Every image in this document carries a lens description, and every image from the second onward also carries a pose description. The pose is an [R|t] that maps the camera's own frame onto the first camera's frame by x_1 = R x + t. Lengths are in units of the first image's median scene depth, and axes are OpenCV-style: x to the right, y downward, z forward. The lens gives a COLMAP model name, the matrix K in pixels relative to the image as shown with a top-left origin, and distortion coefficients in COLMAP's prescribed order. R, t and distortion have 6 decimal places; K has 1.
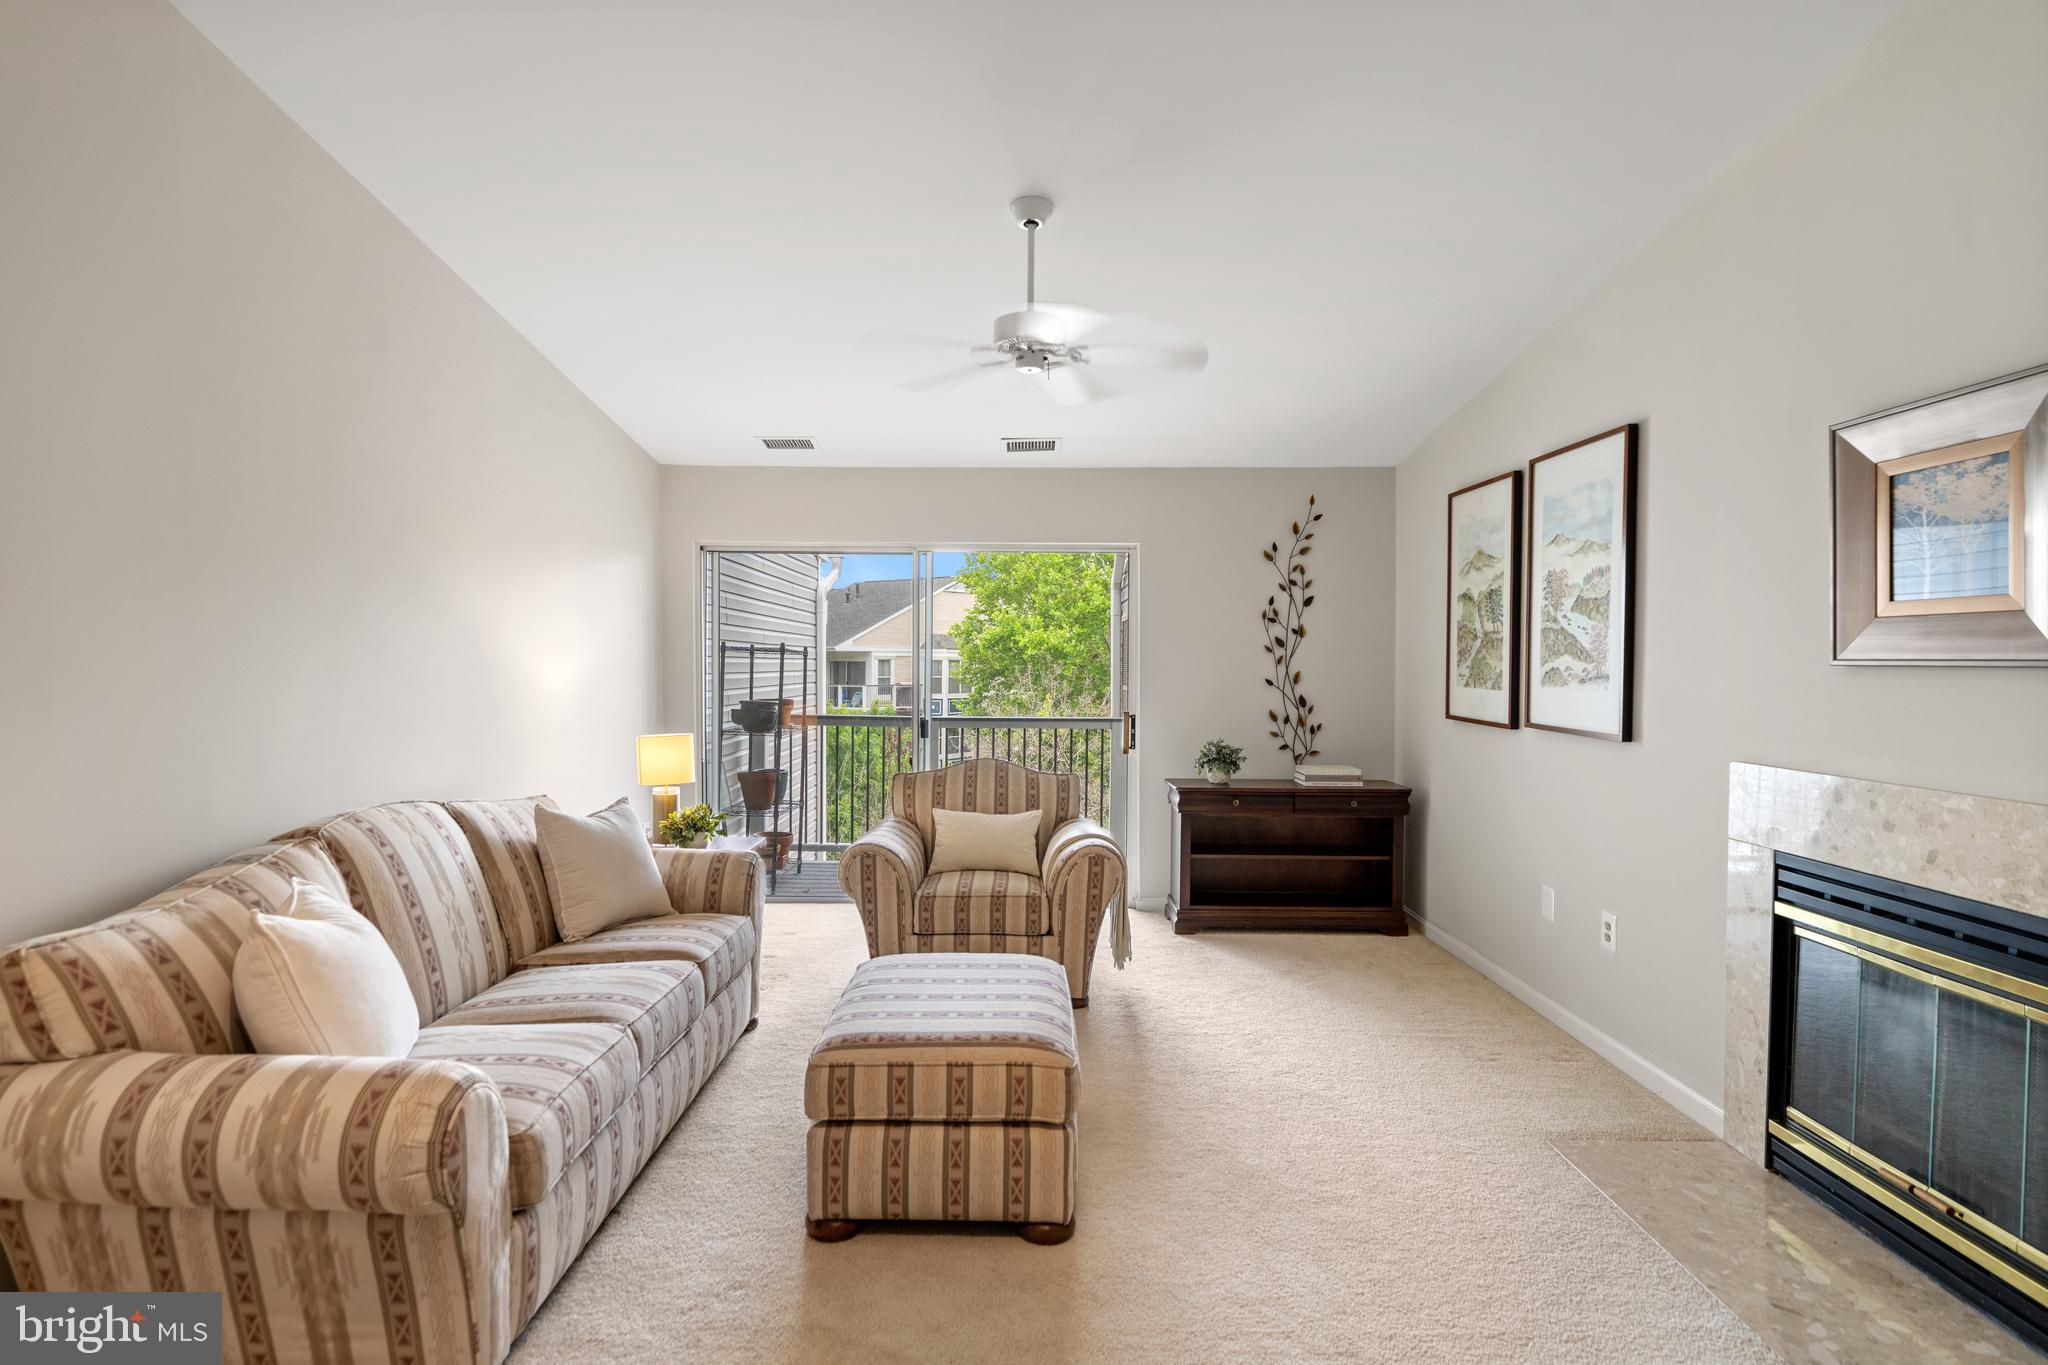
lens RADIAL K [[1047.4, 0, 1008.1], [0, 1047.4, 682.4], [0, 0, 1]] dist [0.004124, 0.000255]
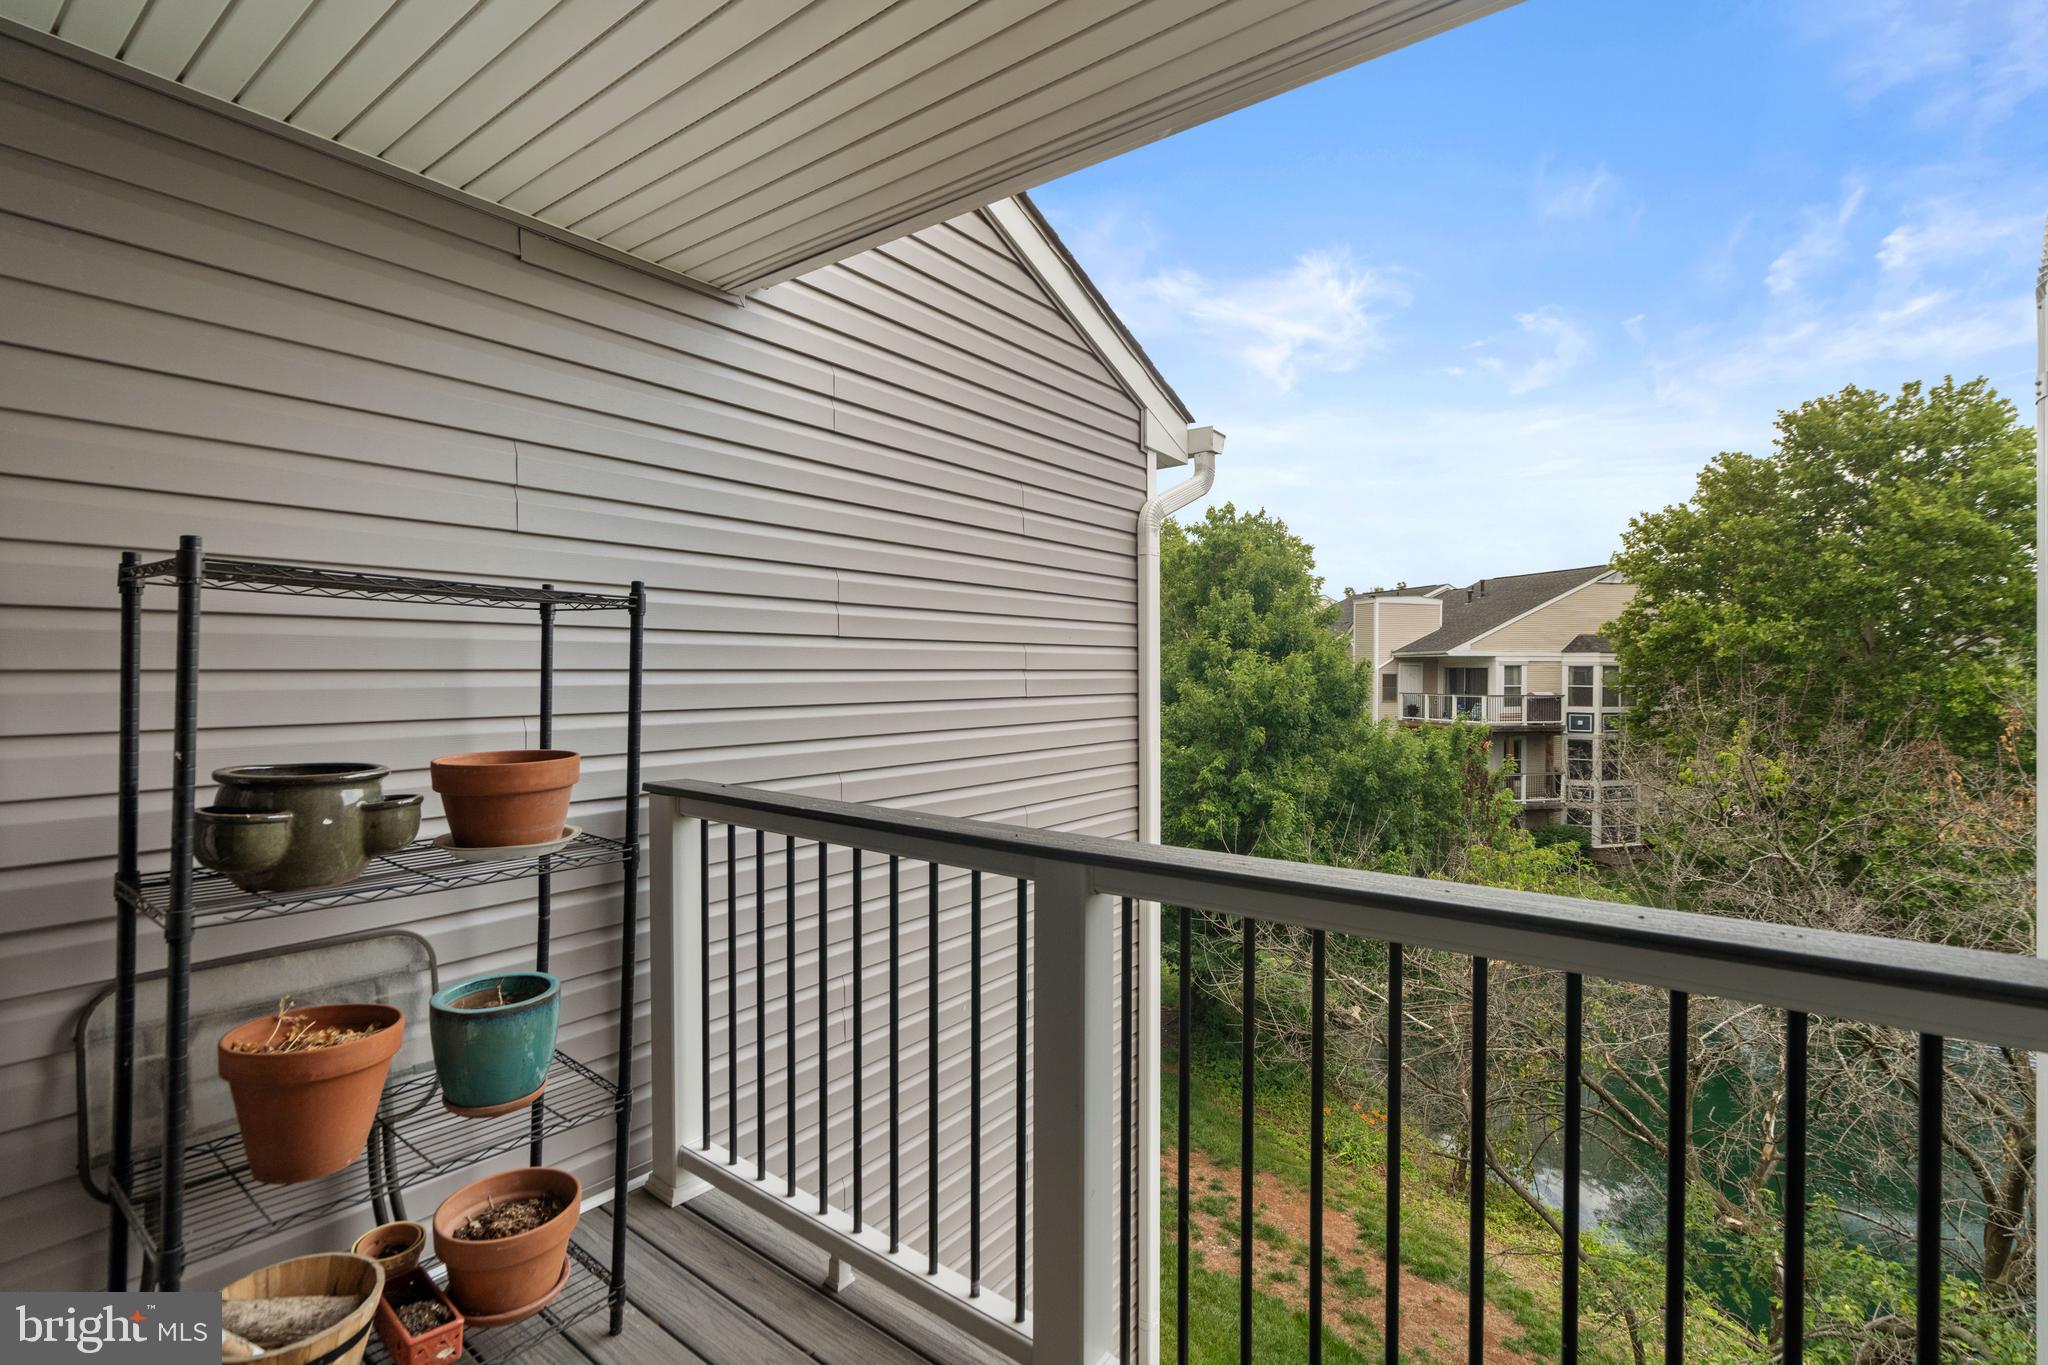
lens RADIAL K [[938.3, 0, 1007.5], [0, 938.3, 670.4], [0, 0, 1]] dist [-0.003353, 0.002518]
pose [[0.802643, 0.000124, -0.596460, 0.078395], [-0.011826, 0.999807, -0.015706, -0.010505], [0.596343, 0.019660, 0.802489, 1.378913]]
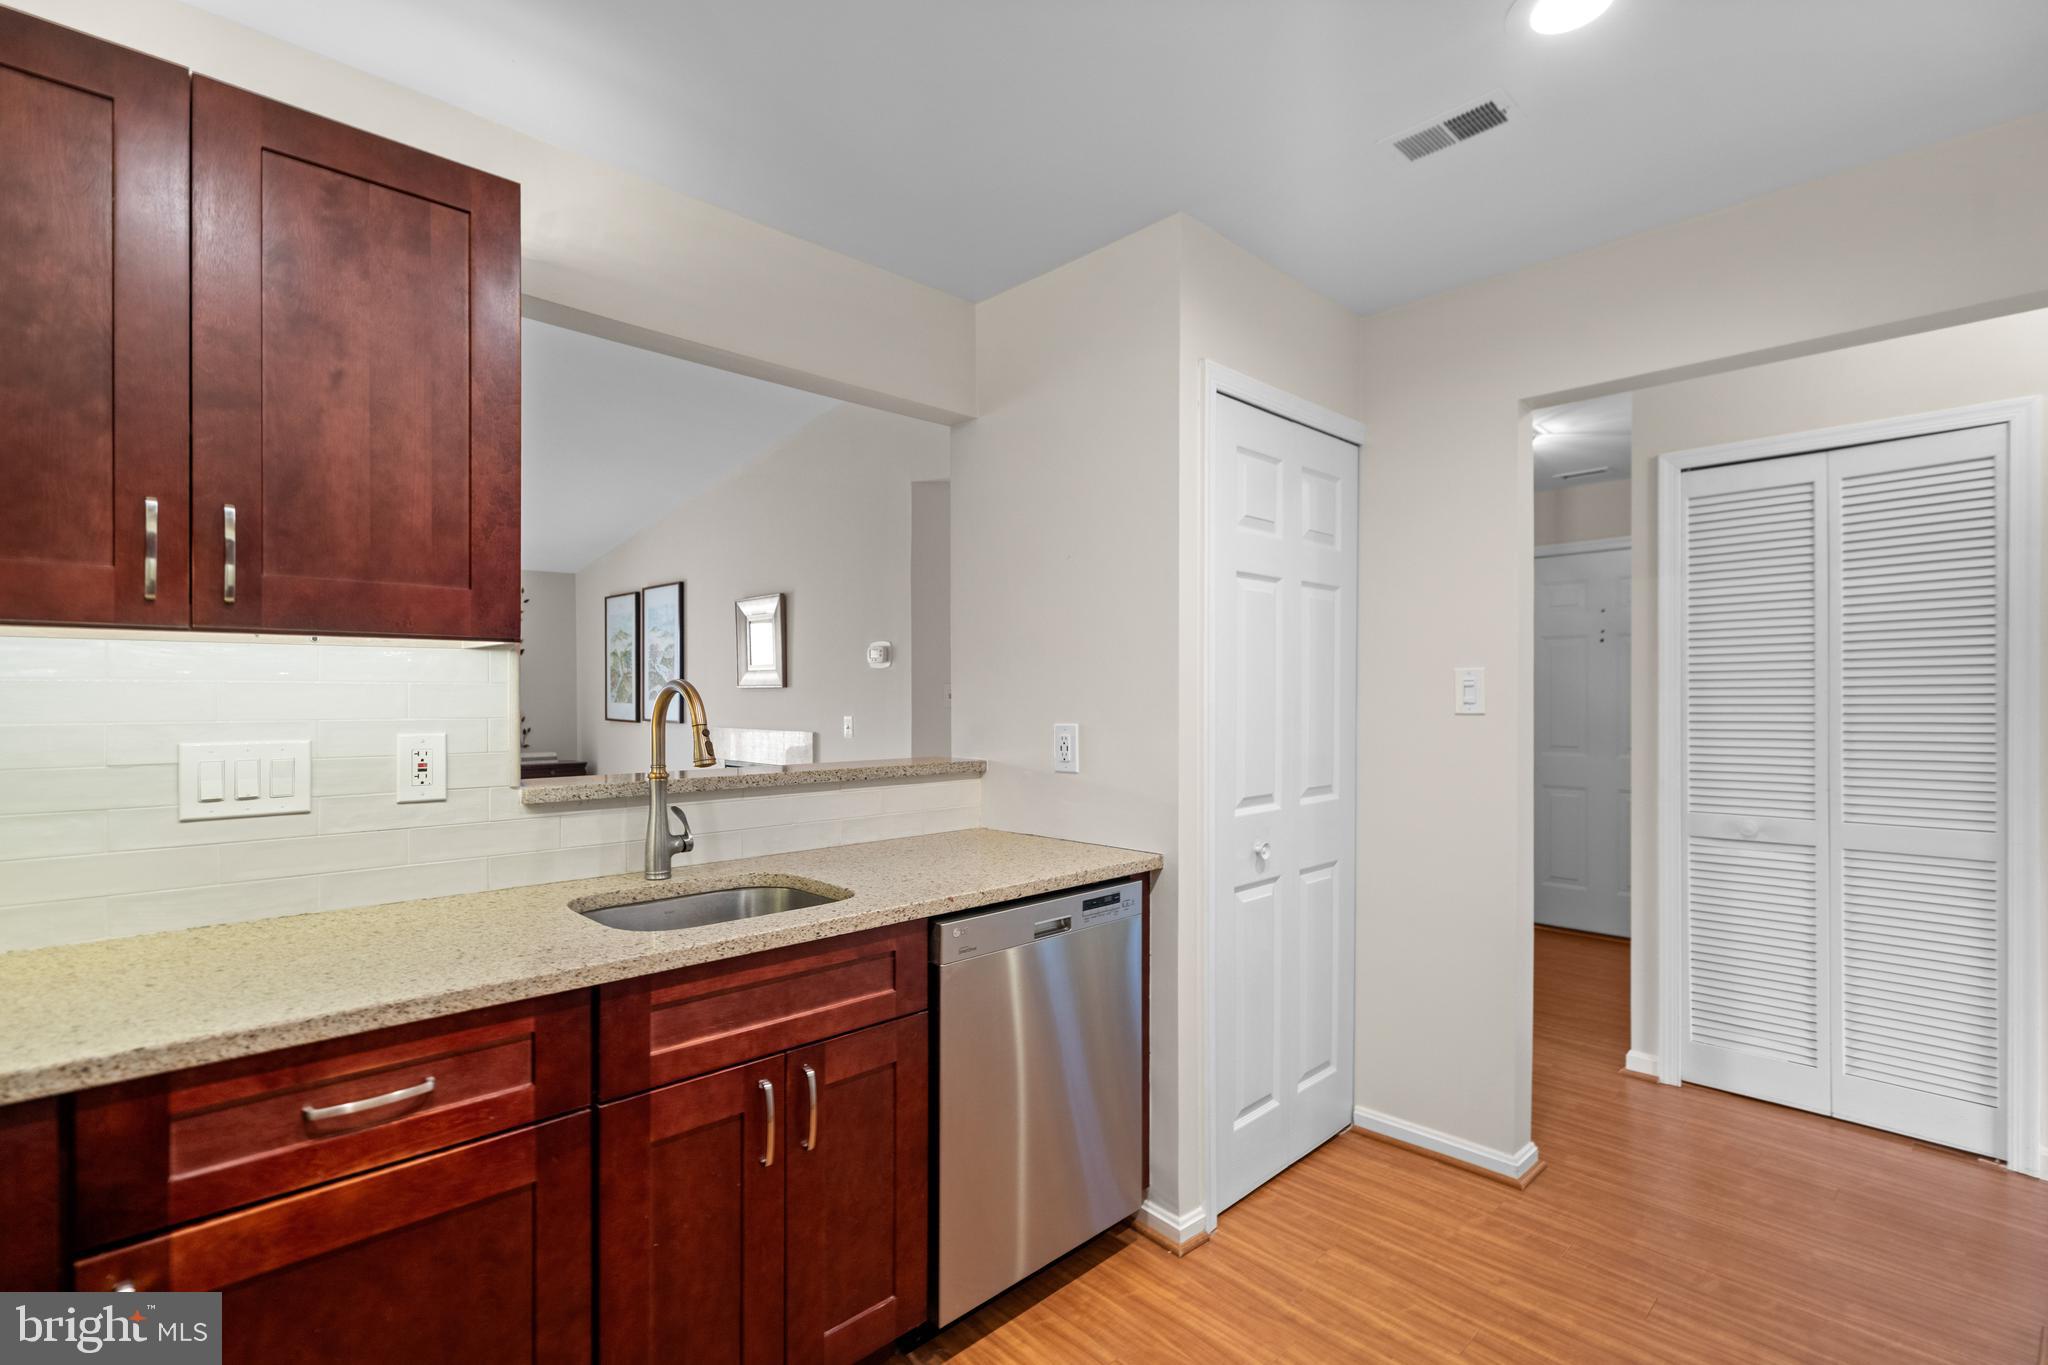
lens RADIAL K [[938.3, 0, 1003.3], [0, 938.3, 702.1], [0, 0, 1]] dist [-0.003353, 0.002518]
pose [[0.714965, -0.008685, 0.699106, -0.240125], [0.017397, 0.999834, -0.005370, 0.025582], [-0.698944, 0.016002, 0.714998, -0.688524]]
